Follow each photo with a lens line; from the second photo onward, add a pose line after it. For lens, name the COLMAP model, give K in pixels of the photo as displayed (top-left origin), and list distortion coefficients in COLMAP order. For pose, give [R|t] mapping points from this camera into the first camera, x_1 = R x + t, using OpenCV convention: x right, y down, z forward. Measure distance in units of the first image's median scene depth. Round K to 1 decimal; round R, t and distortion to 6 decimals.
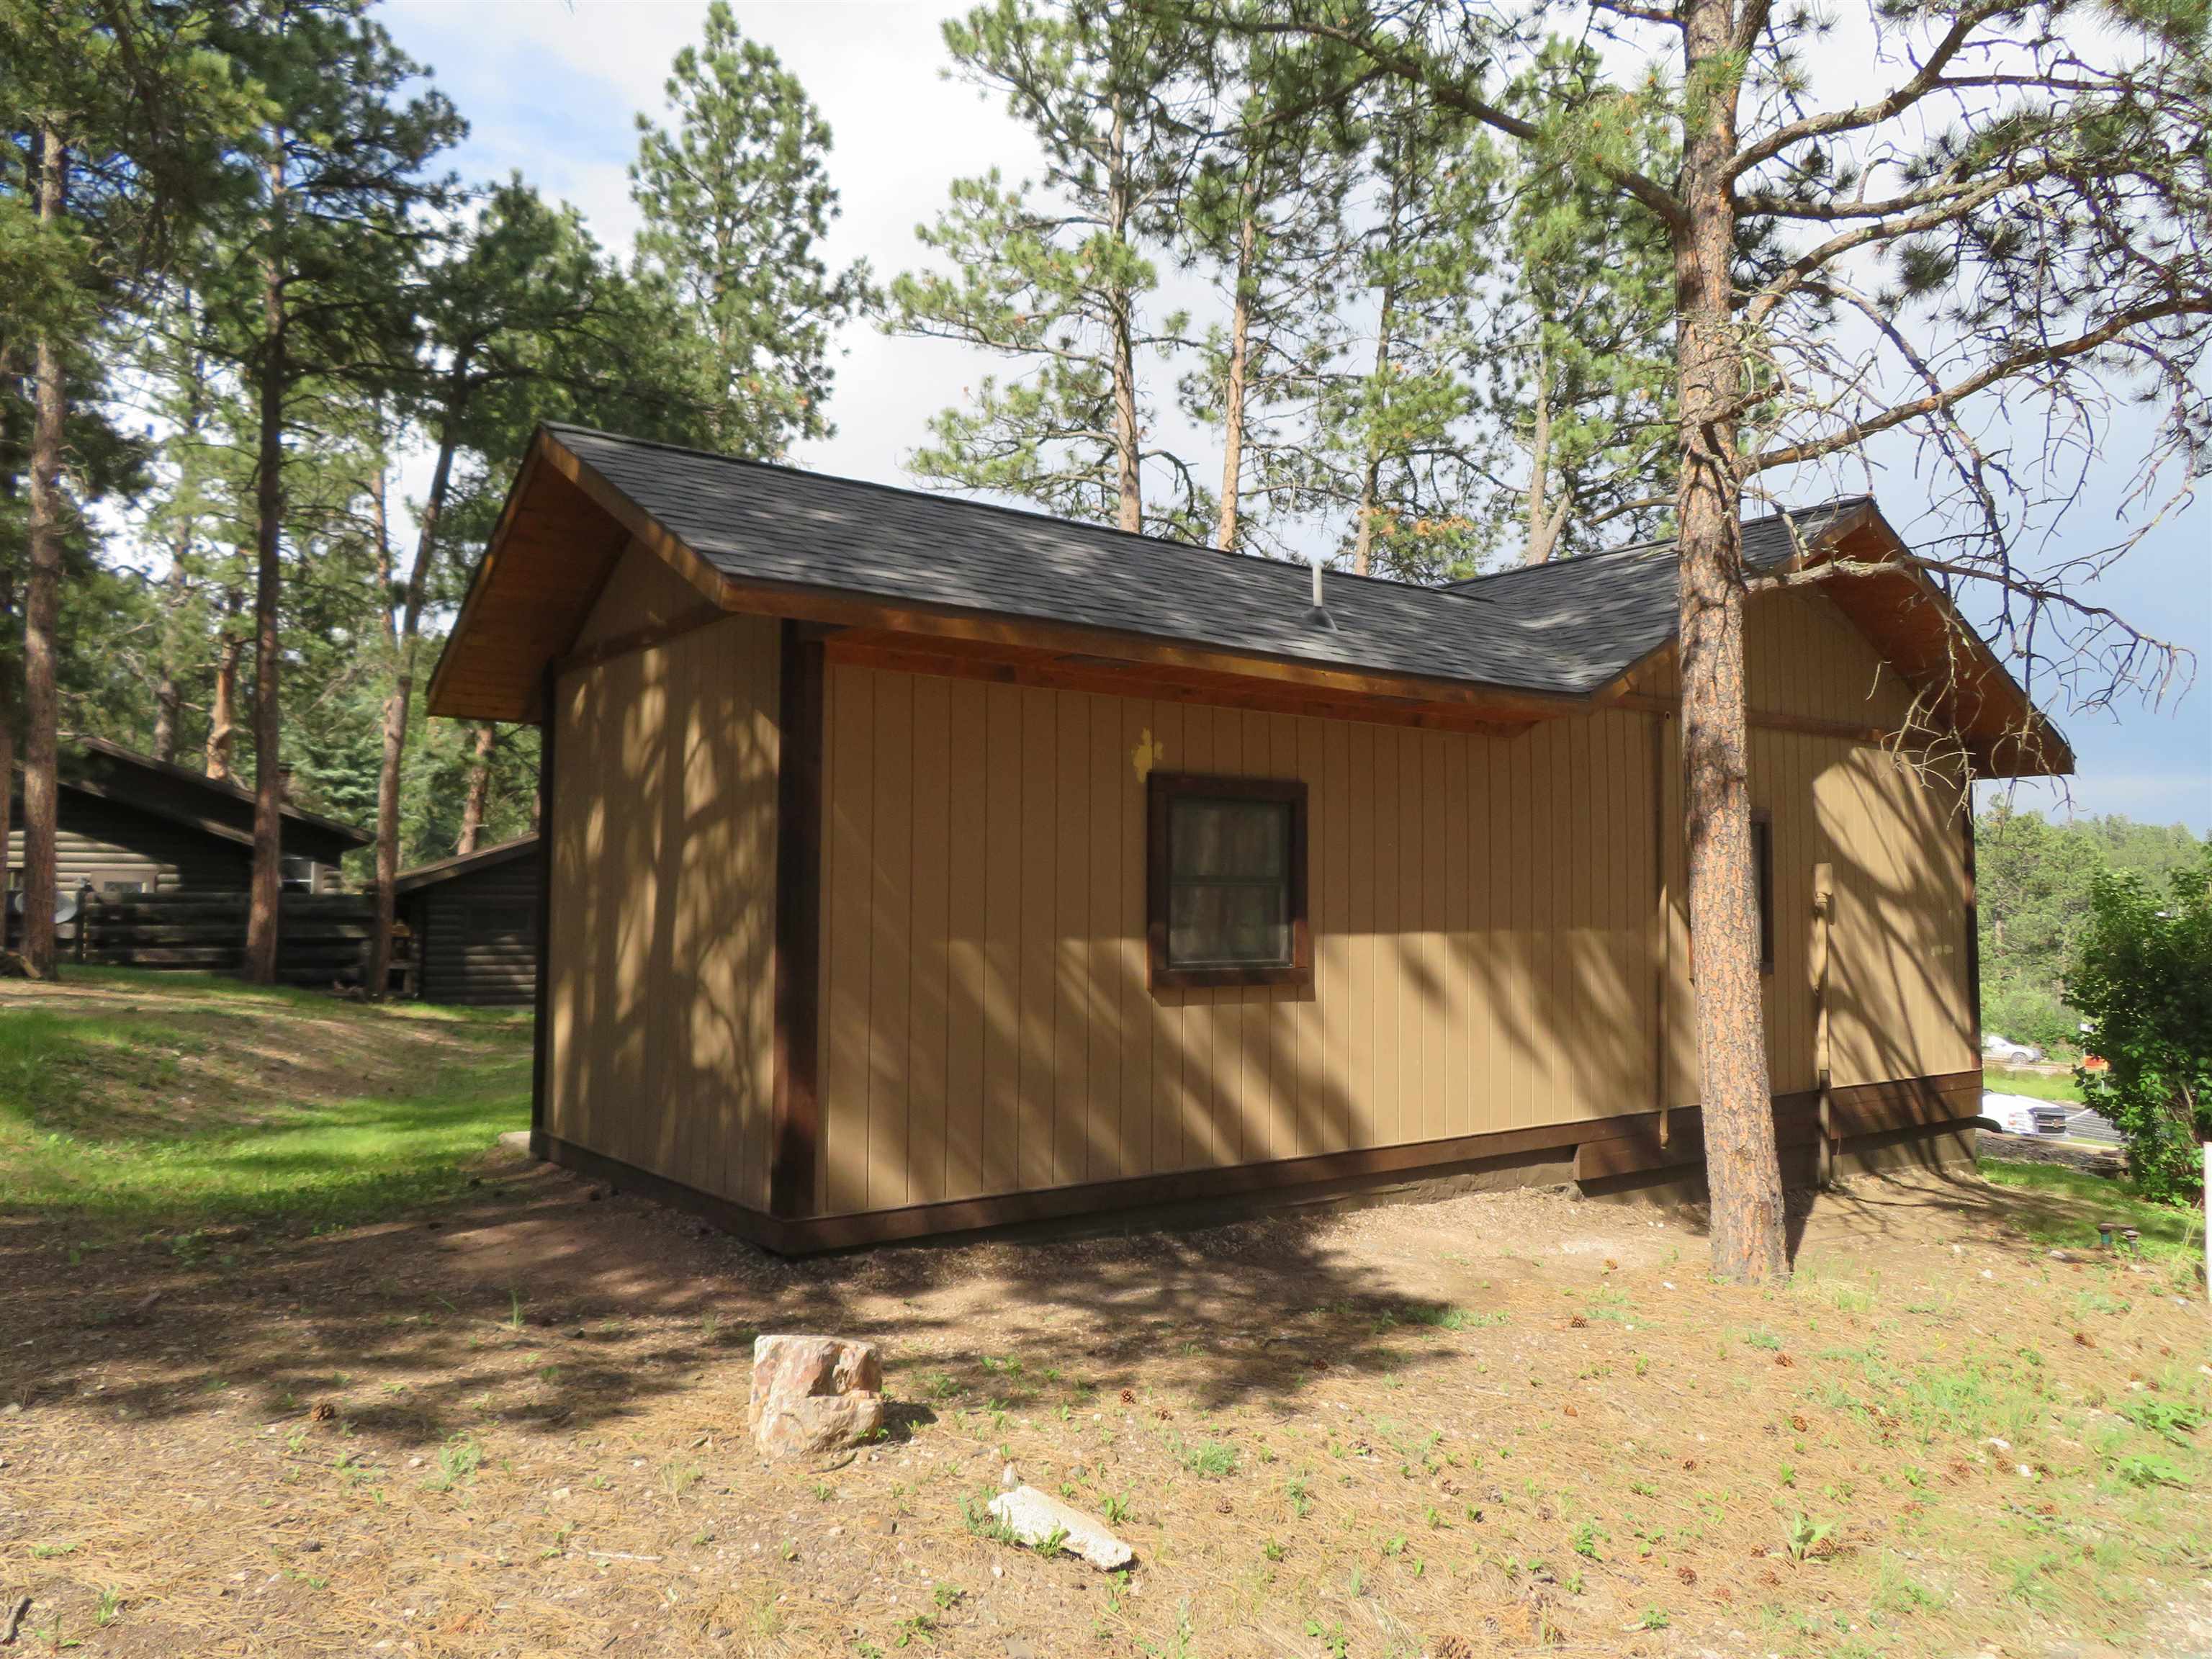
lens RADIAL K [[1580.2, 0, 1106.0], [0, 1580.2, 829.5], [0, 0, 1]] dist [0.004403, 0.000947]
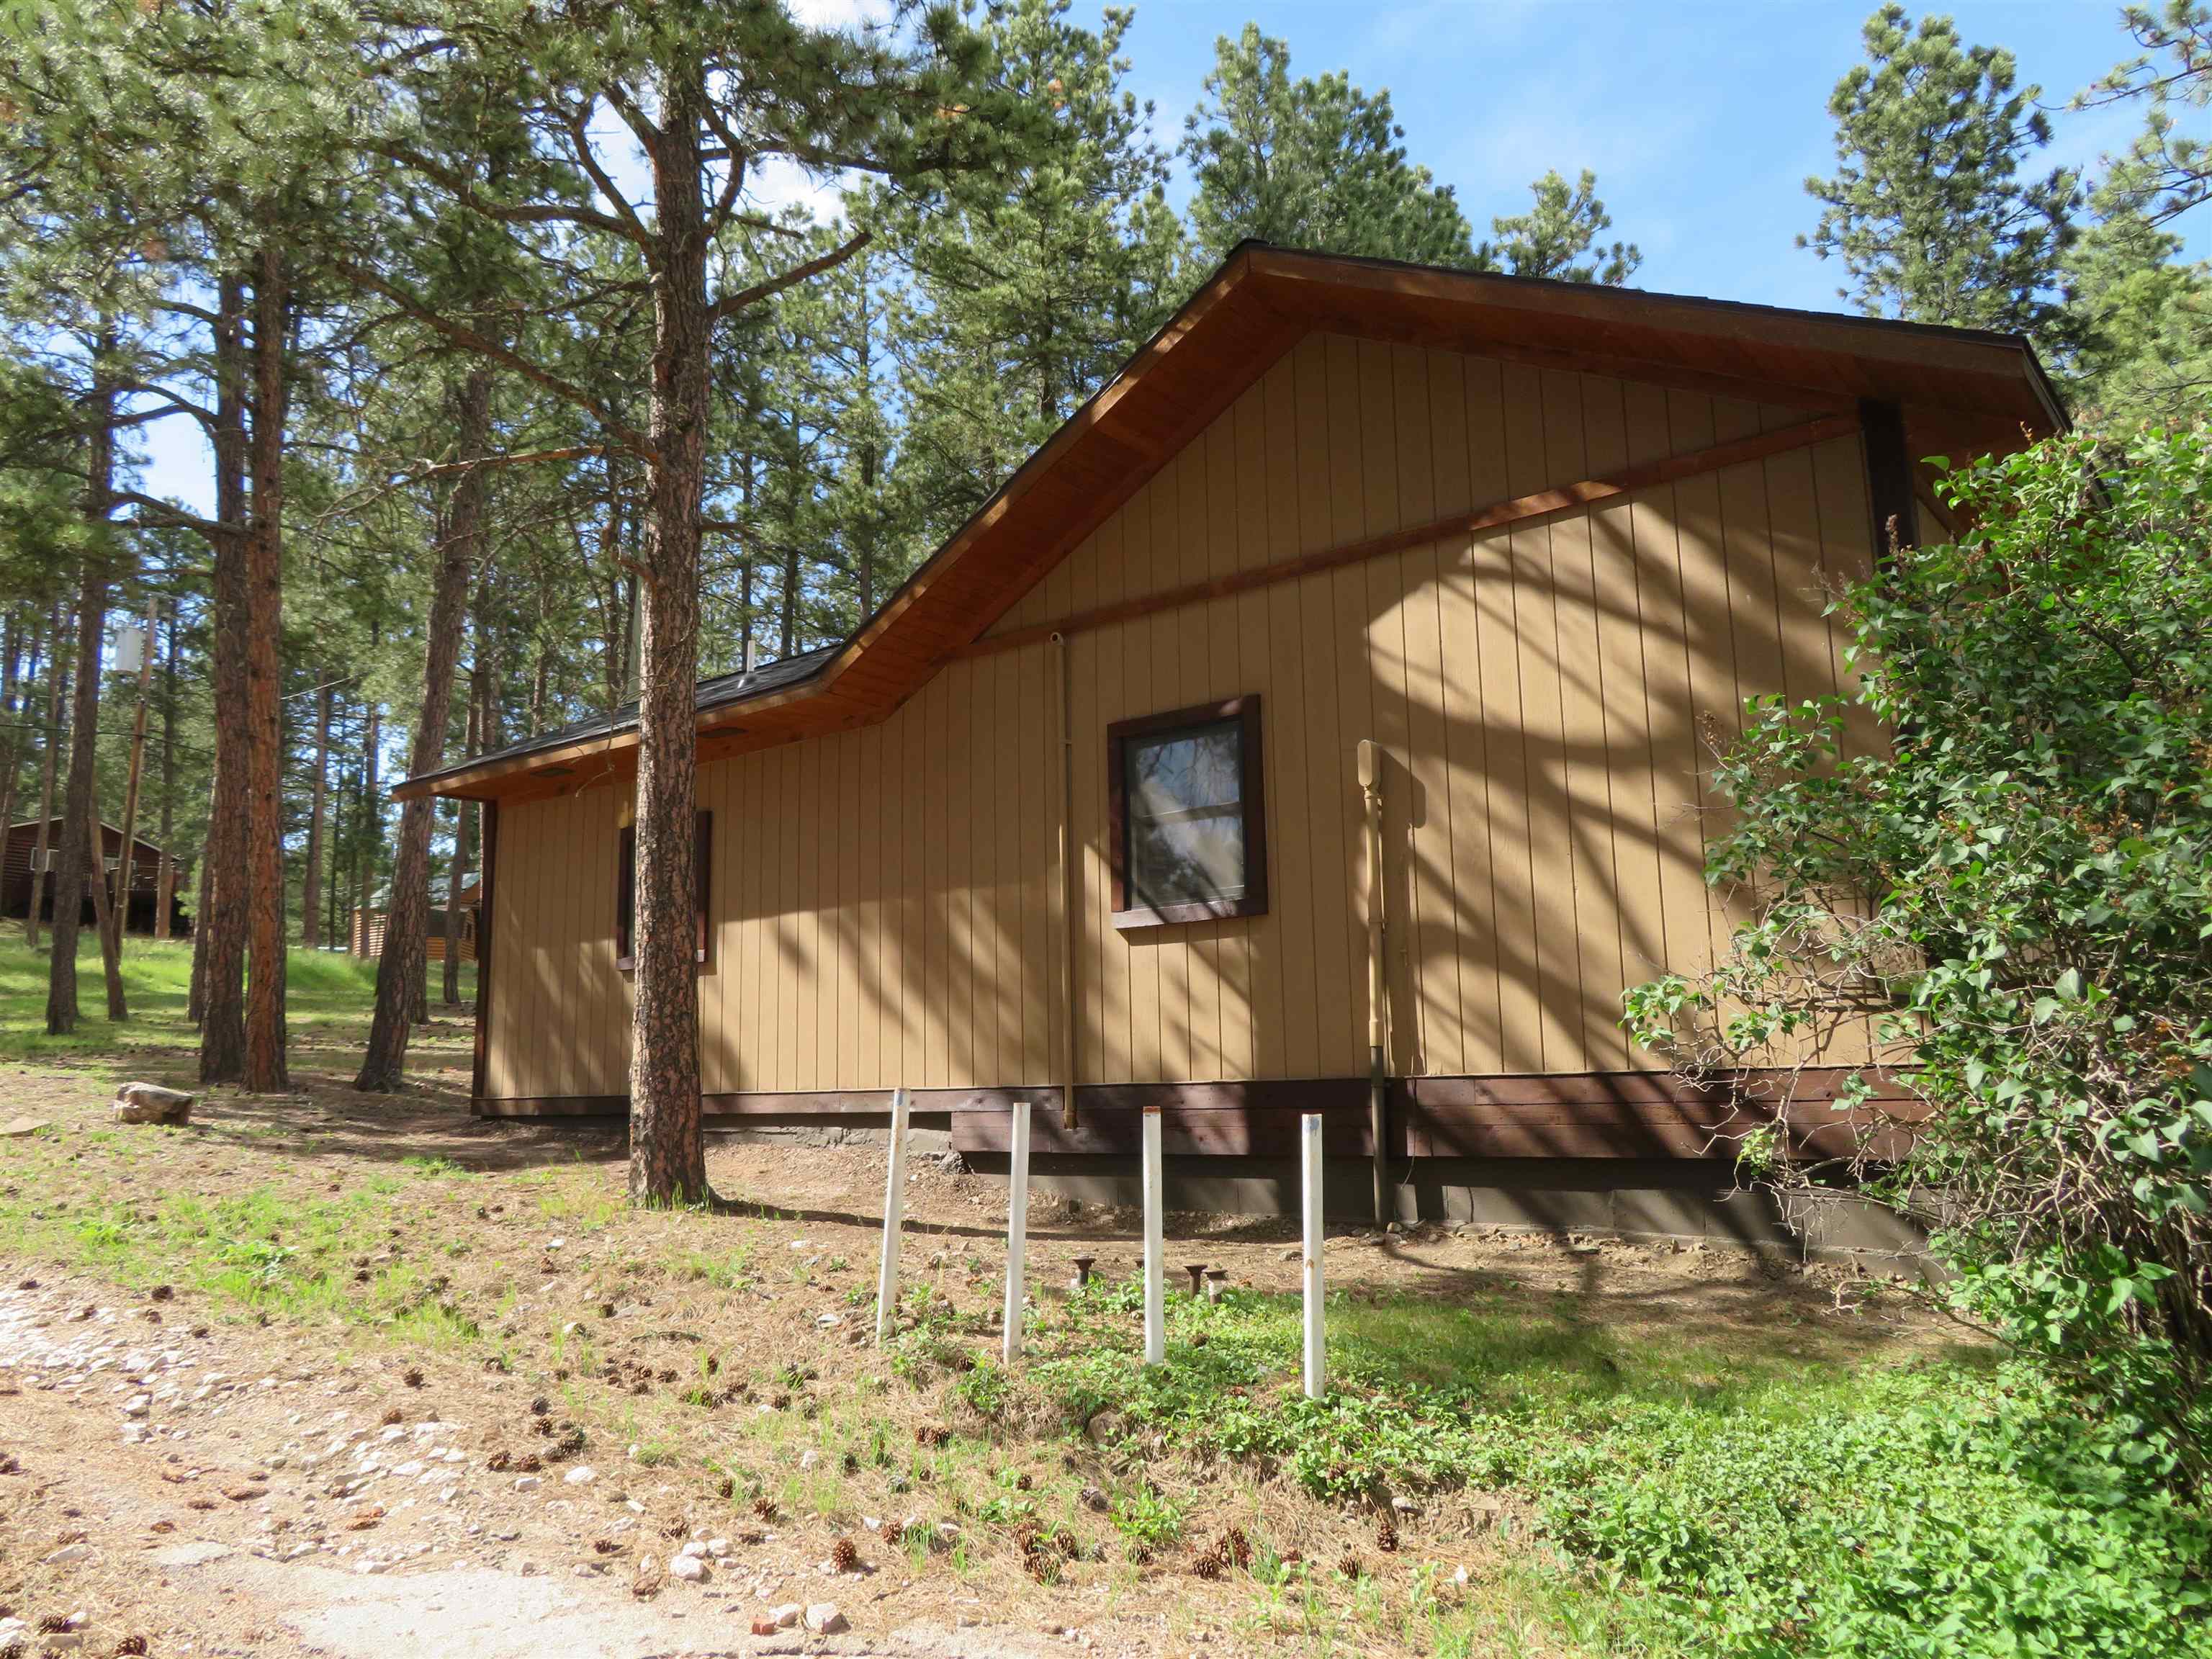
lens RADIAL K [[1580.2, 0, 1106.0], [0, 1580.2, 829.5], [0, 0, 1]] dist [0.004403, 0.000947]
pose [[0.234561, -0.182259, -0.954863, 1.295771], [0.054068, 0.983192, -0.174385, 0.207460], [0.970597, -0.010724, 0.240473, 0.882555]]
